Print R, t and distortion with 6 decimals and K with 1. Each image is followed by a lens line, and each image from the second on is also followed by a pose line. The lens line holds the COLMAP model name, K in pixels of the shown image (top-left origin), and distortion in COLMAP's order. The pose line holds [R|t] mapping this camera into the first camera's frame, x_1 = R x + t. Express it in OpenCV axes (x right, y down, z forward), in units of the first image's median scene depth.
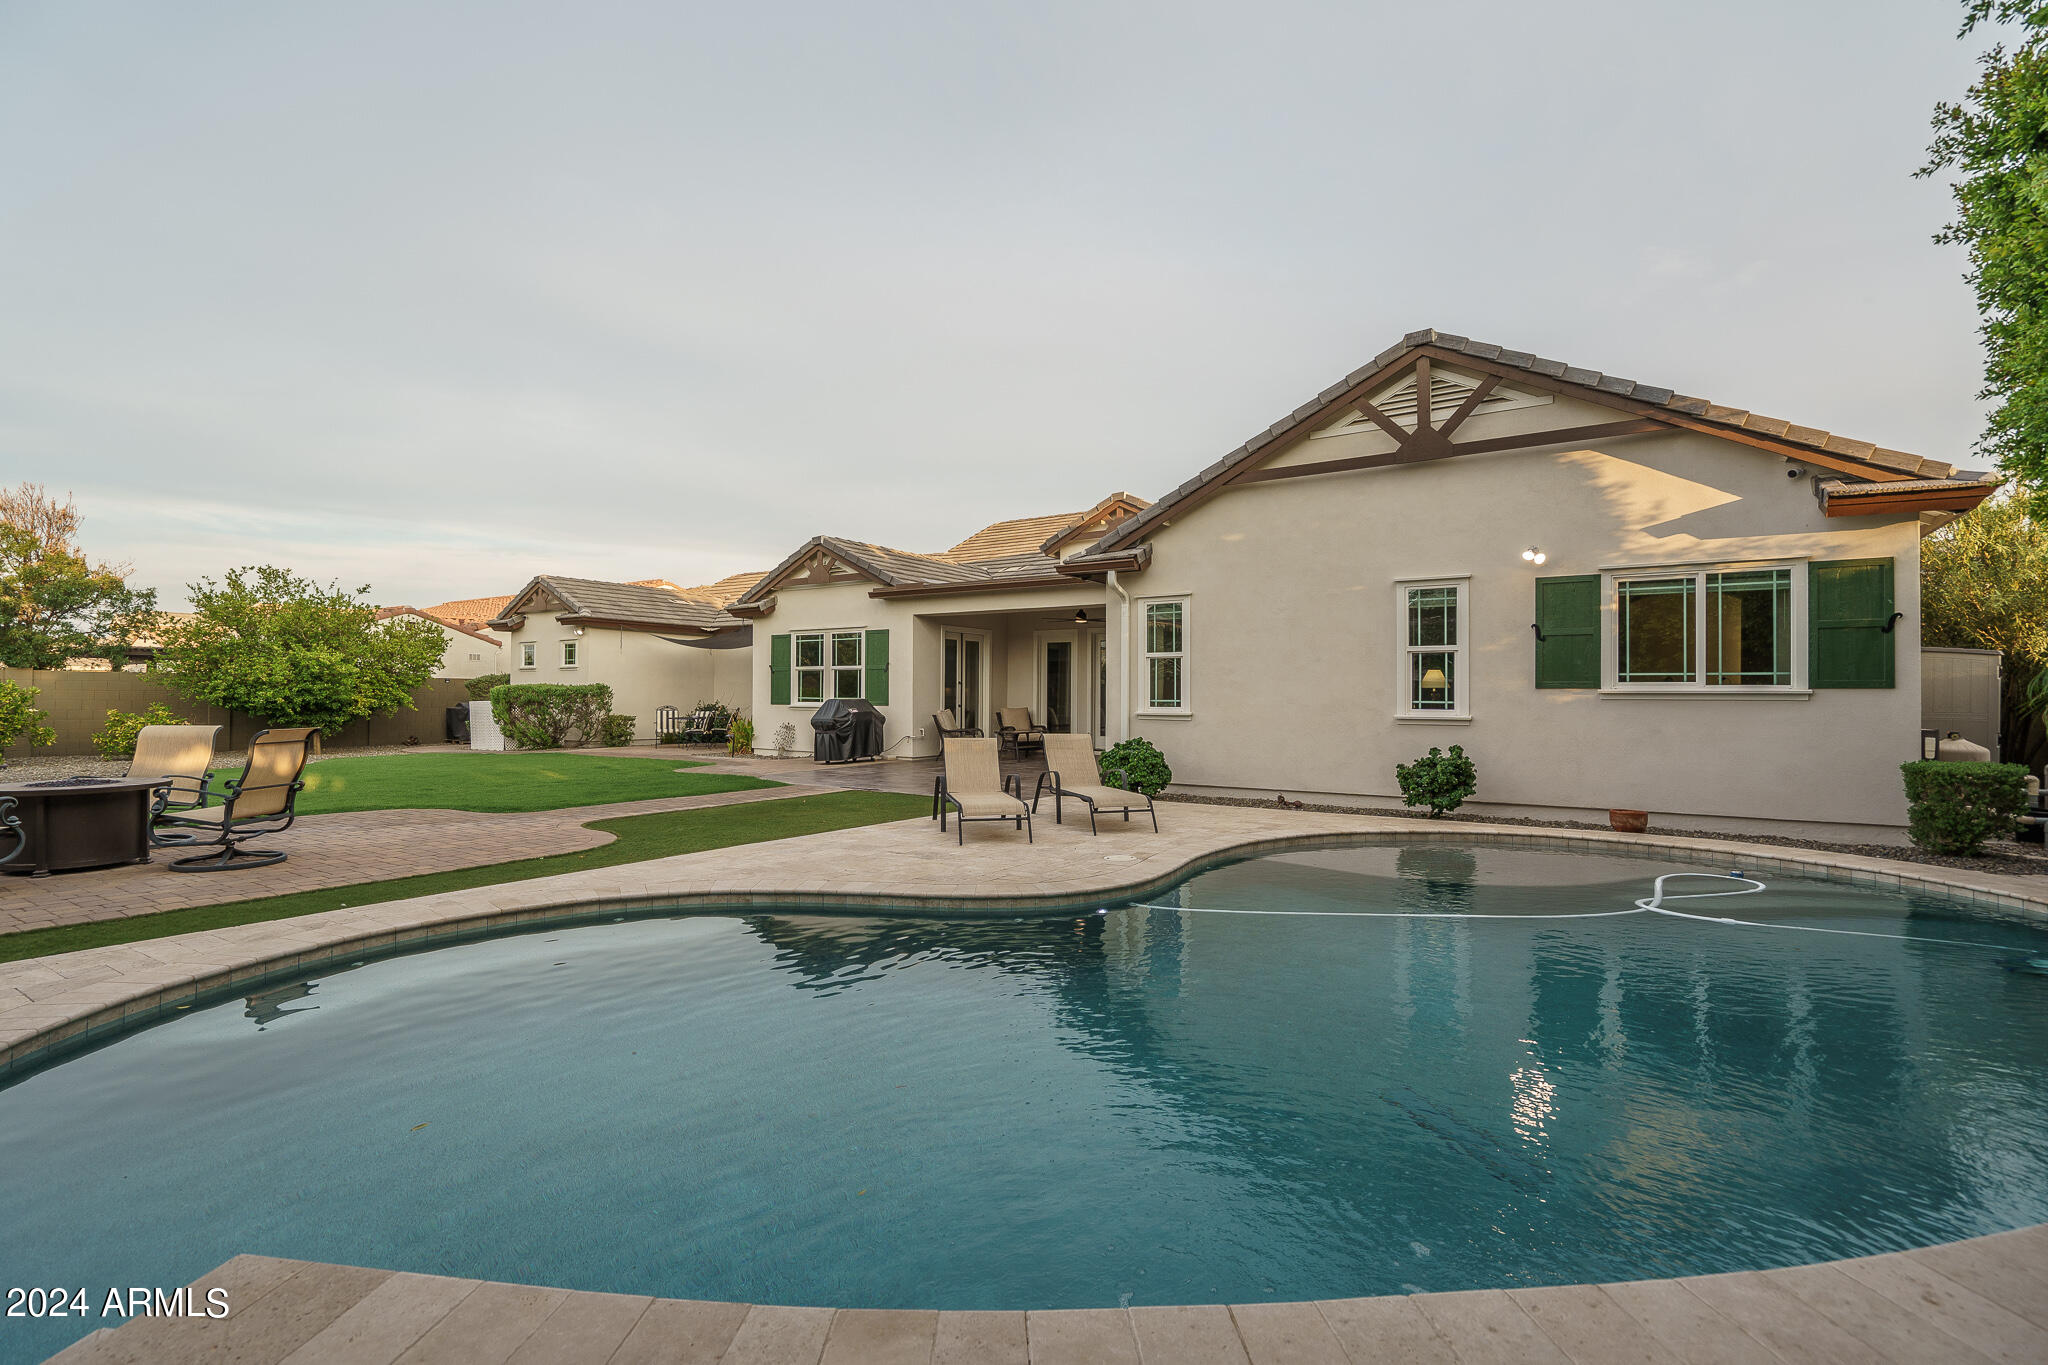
lens RADIAL K [[928.2, 0, 1019.3], [0, 928.2, 686.6], [0, 0, 1]] dist [0.000969, -0.000423]
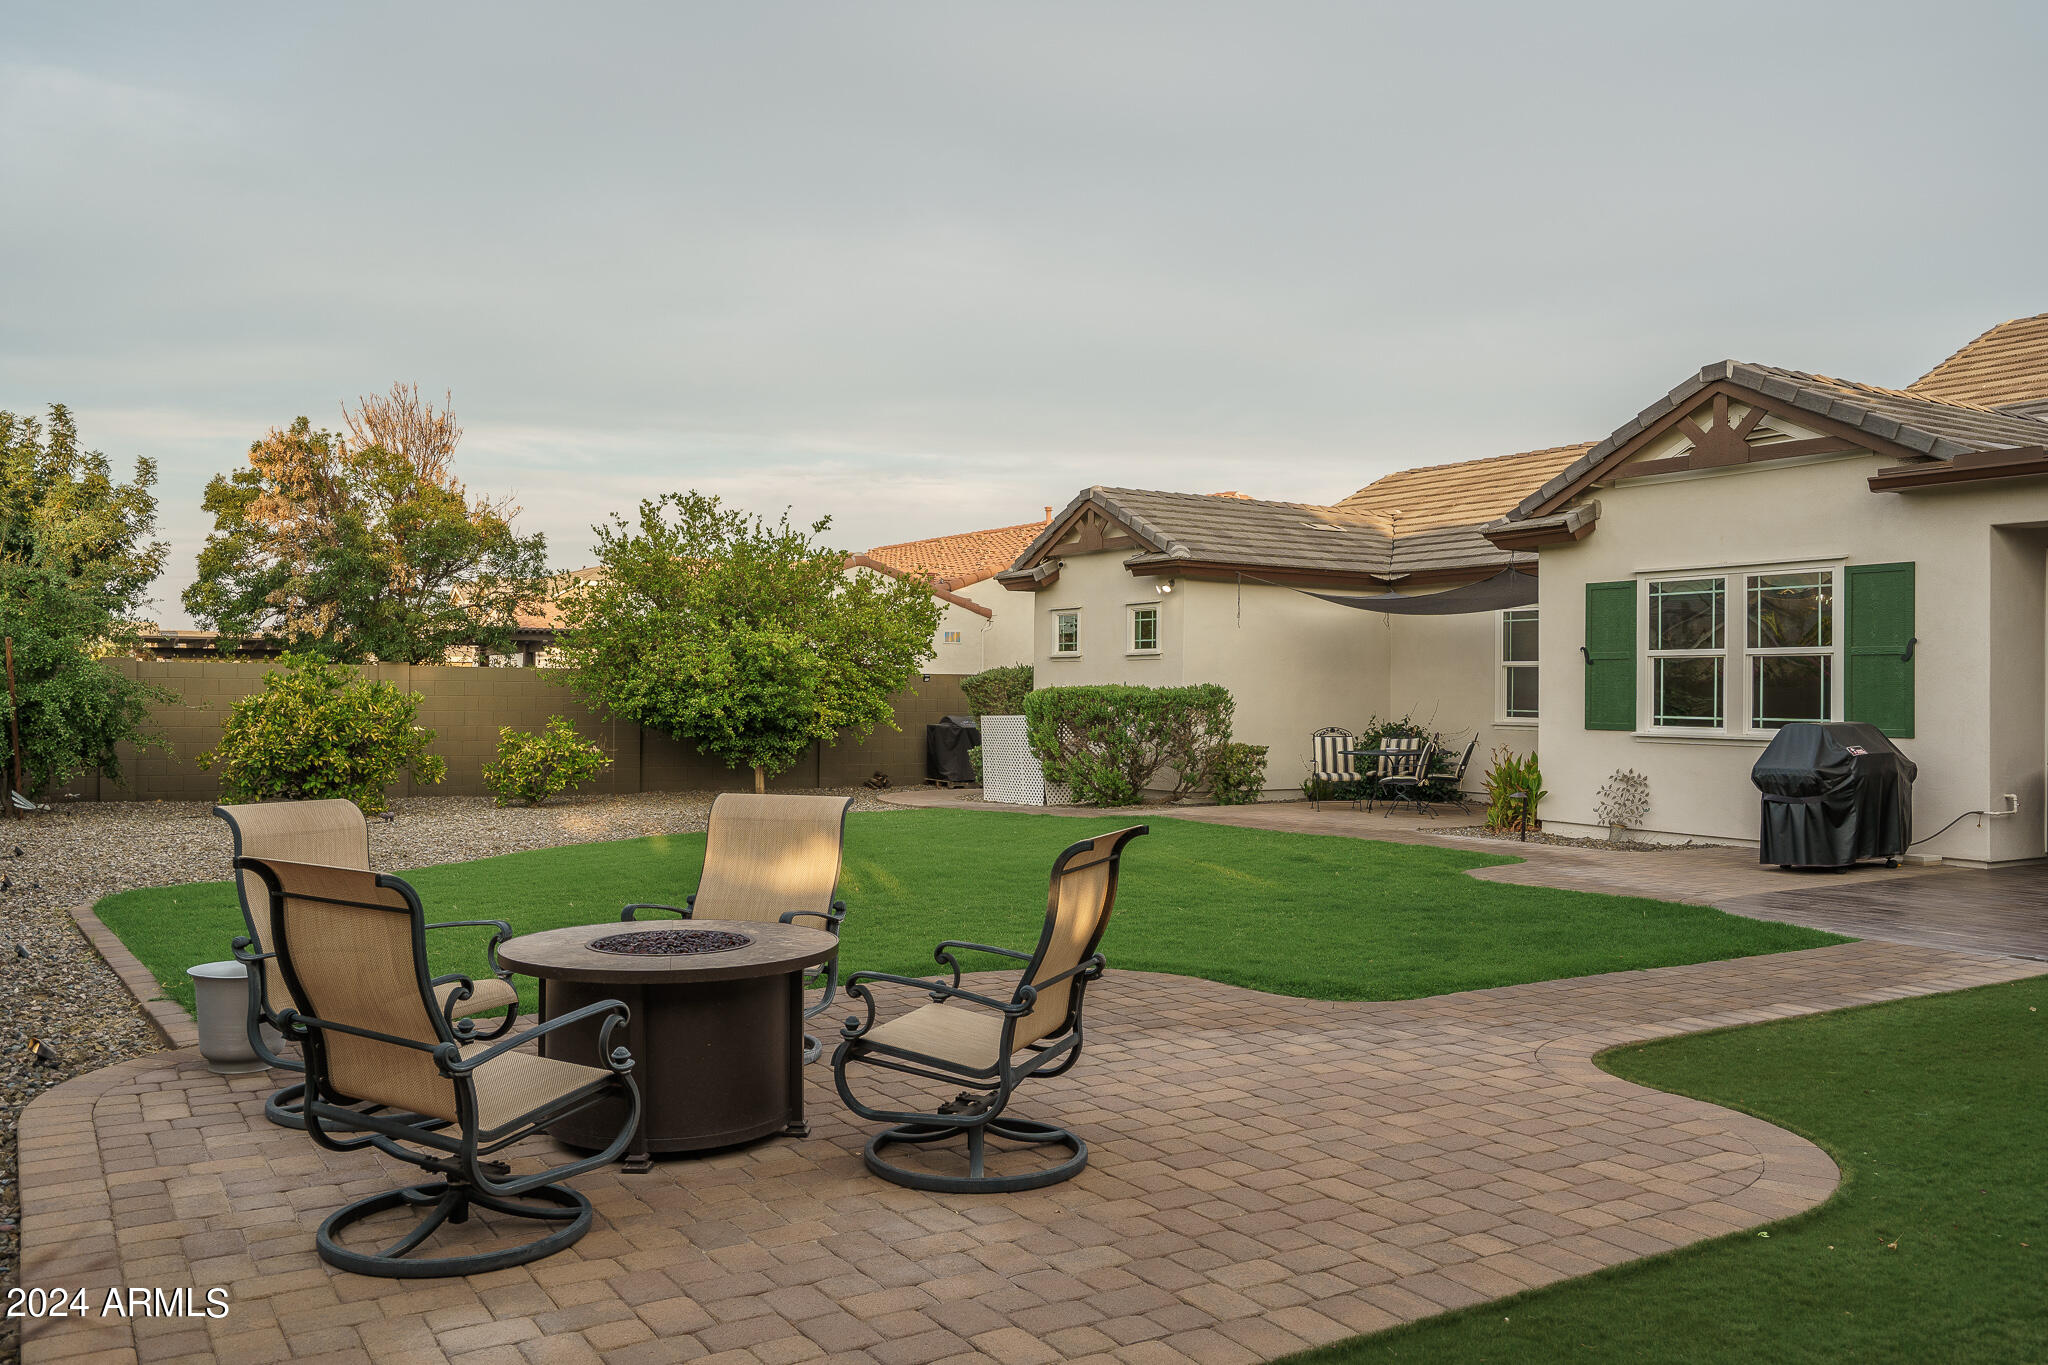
lens RADIAL K [[1626.2, 0, 1024.0], [0, 1626.2, 682.5], [0, 0, 1]] dist [-0.001646, -0.002356]
pose [[0.911772, -0.000498, -0.410696, -0.176272], [0.000892, 0.999999, 0.000768, -0.005503], [0.410695, -0.001067, 0.911772, 0.118720]]
